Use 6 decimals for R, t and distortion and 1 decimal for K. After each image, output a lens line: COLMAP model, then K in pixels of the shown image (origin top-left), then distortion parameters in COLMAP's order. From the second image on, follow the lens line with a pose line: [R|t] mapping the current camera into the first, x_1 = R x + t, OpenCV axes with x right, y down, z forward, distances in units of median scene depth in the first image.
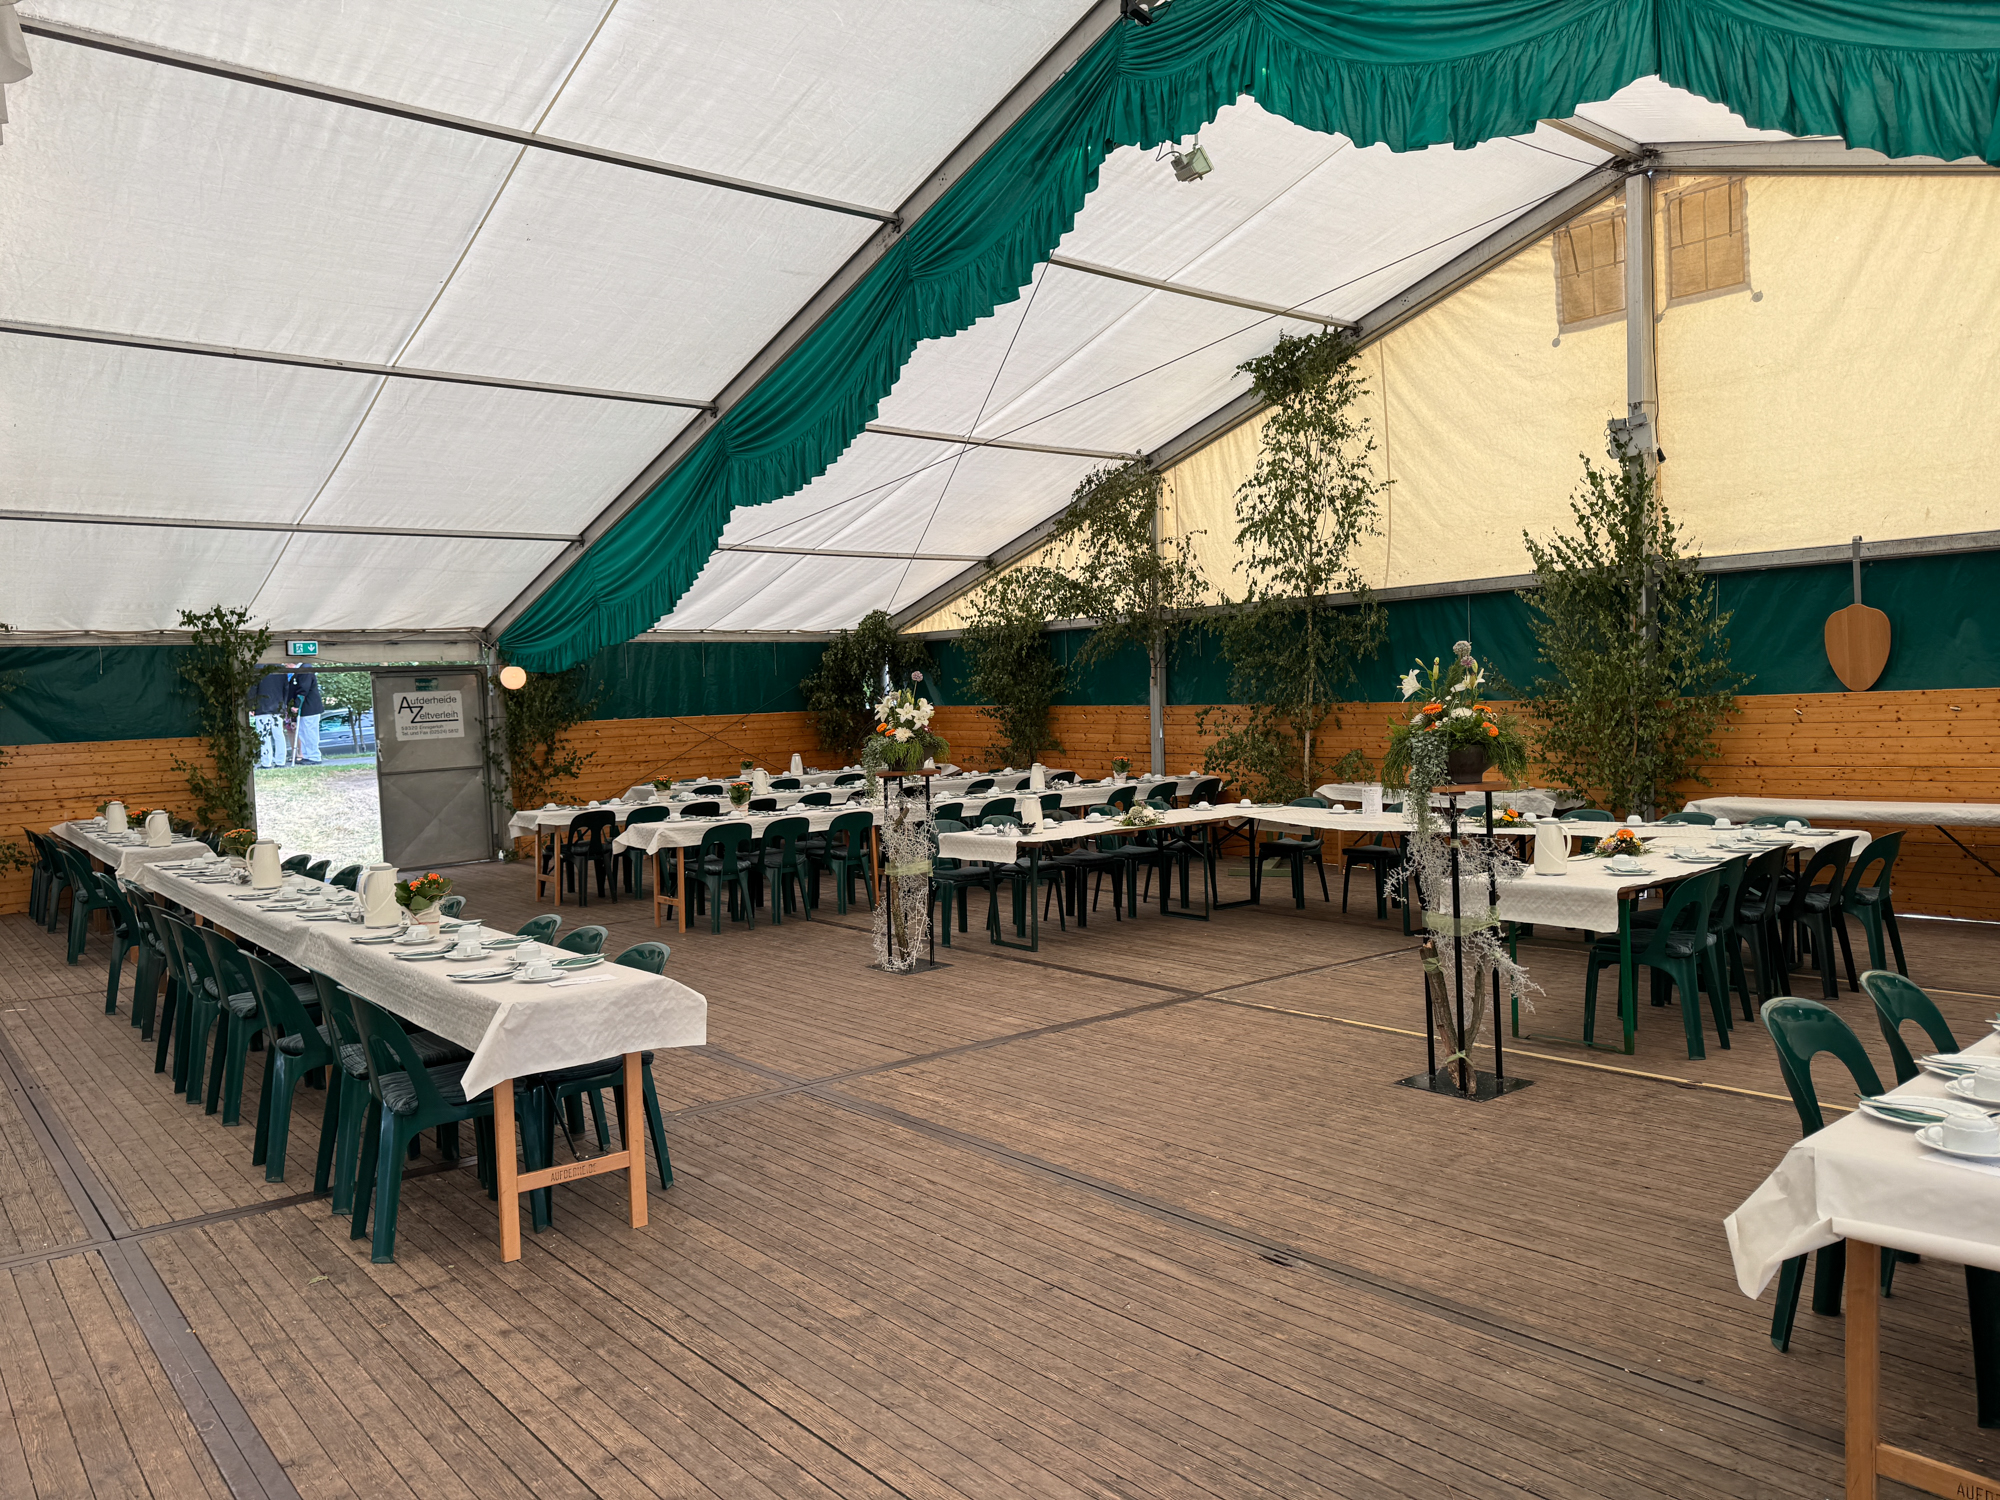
lens RADIAL K [[1407.1, 0, 1001.4], [0, 1407.1, 752.5], [0, 0, 1]] dist [0.025787, -0.034741]
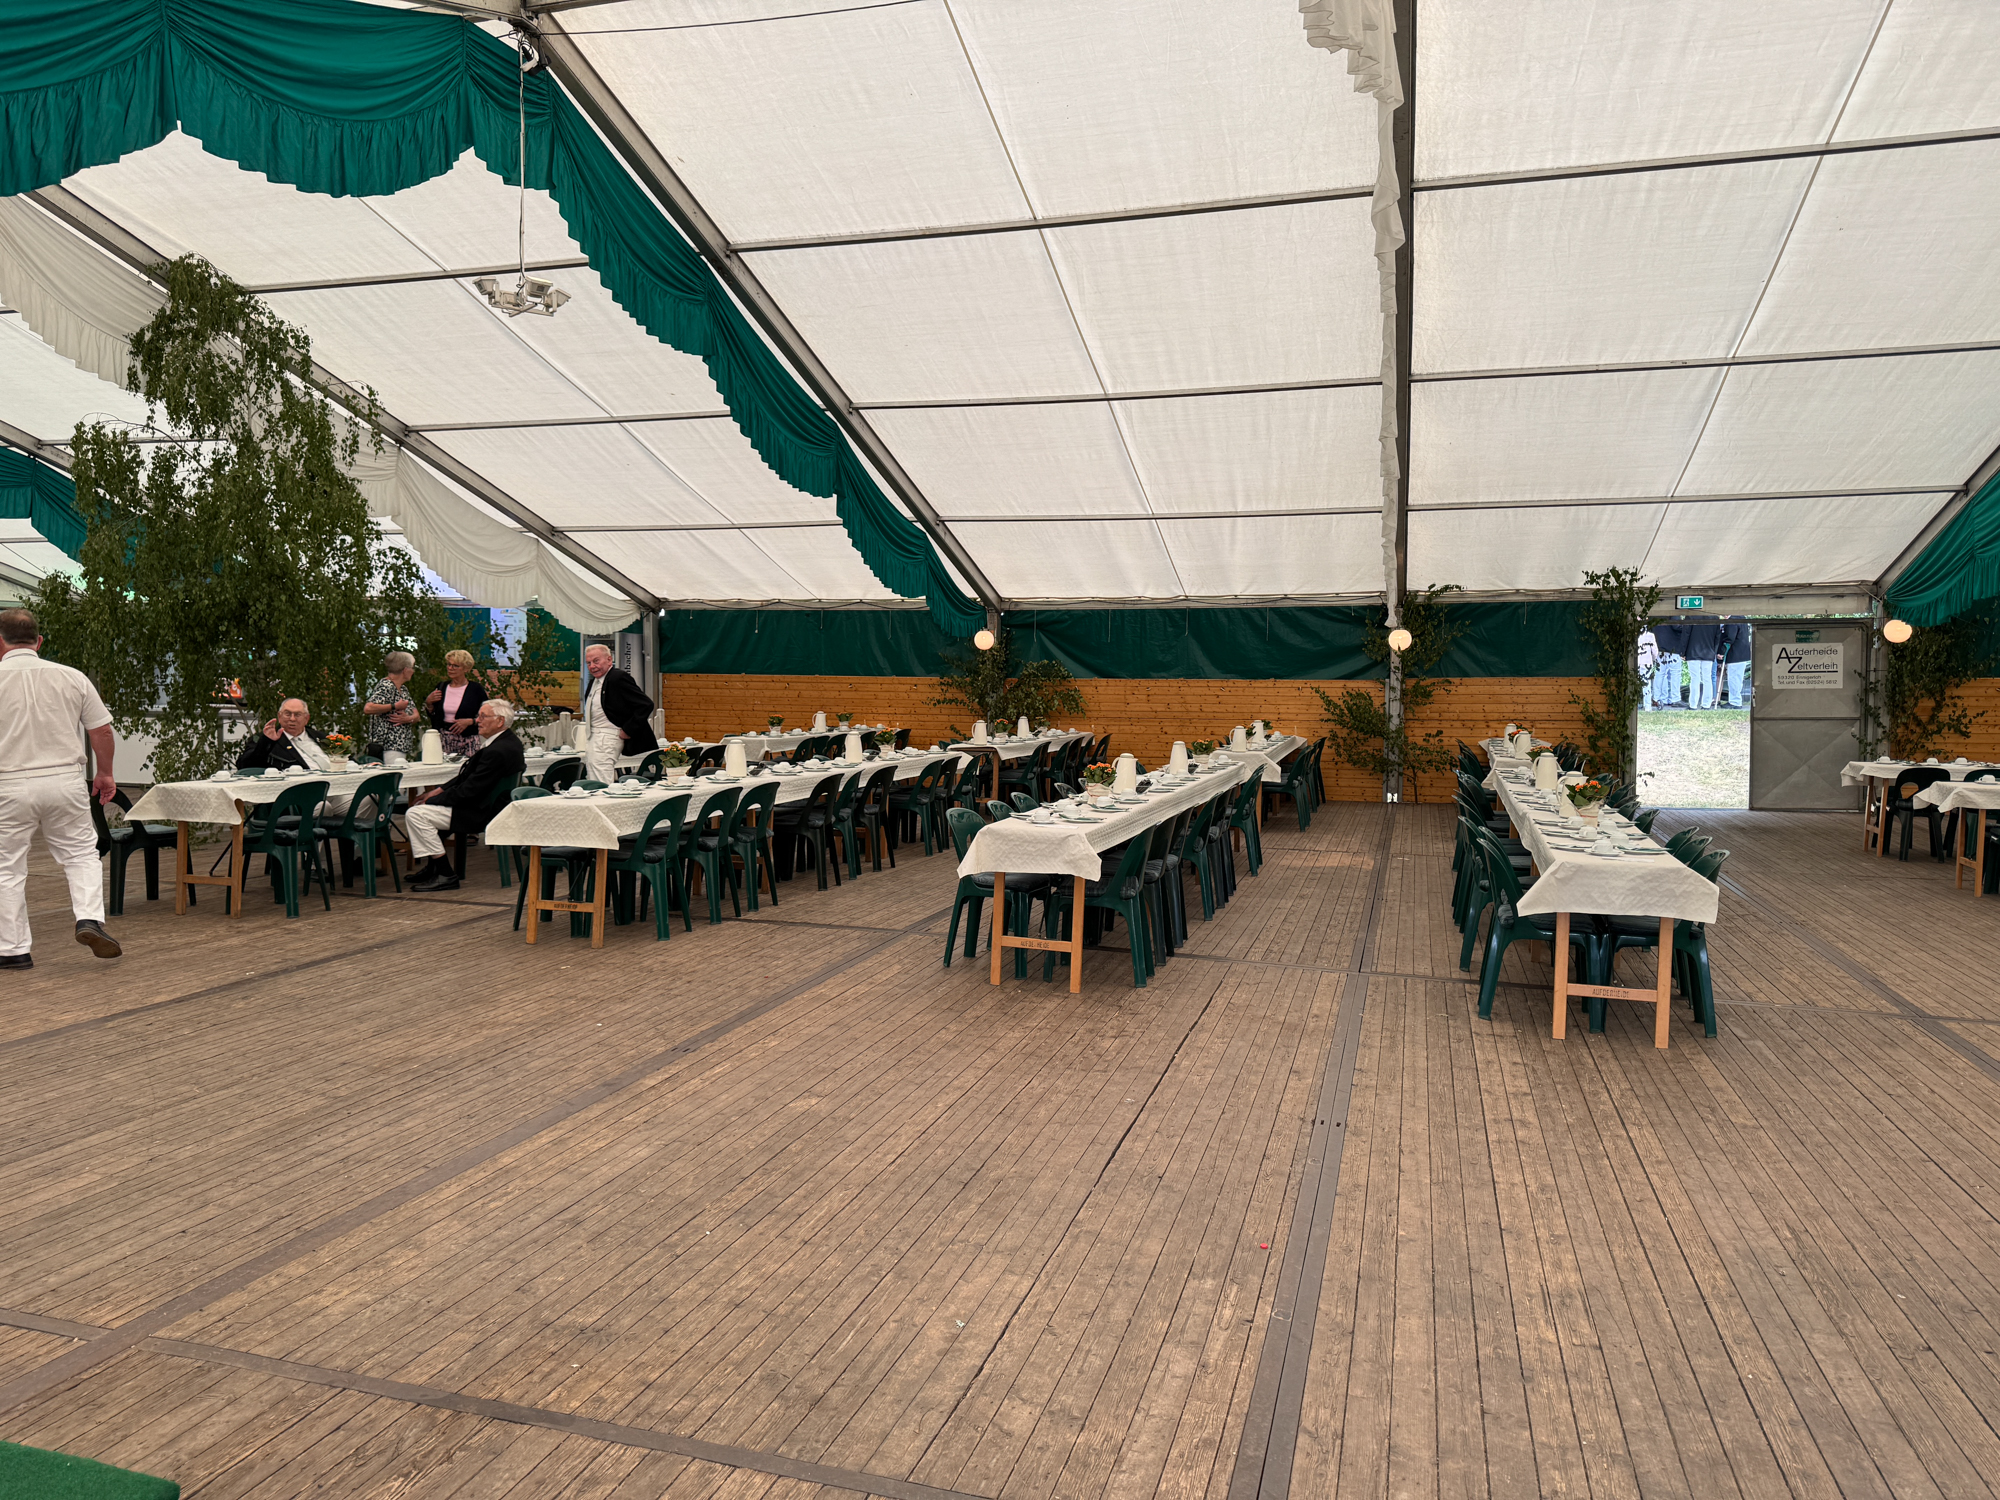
lens RADIAL K [[1407.1, 0, 1007.5], [0, 1407.1, 749.7], [0, 0, 1]] dist [0.025787, -0.034741]
pose [[0.557916, 0.085463, -0.825485, 0.153998], [-0.055441, 0.996300, 0.065677, -0.000603], [0.828044, 0.009124, 0.560589, -0.086638]]
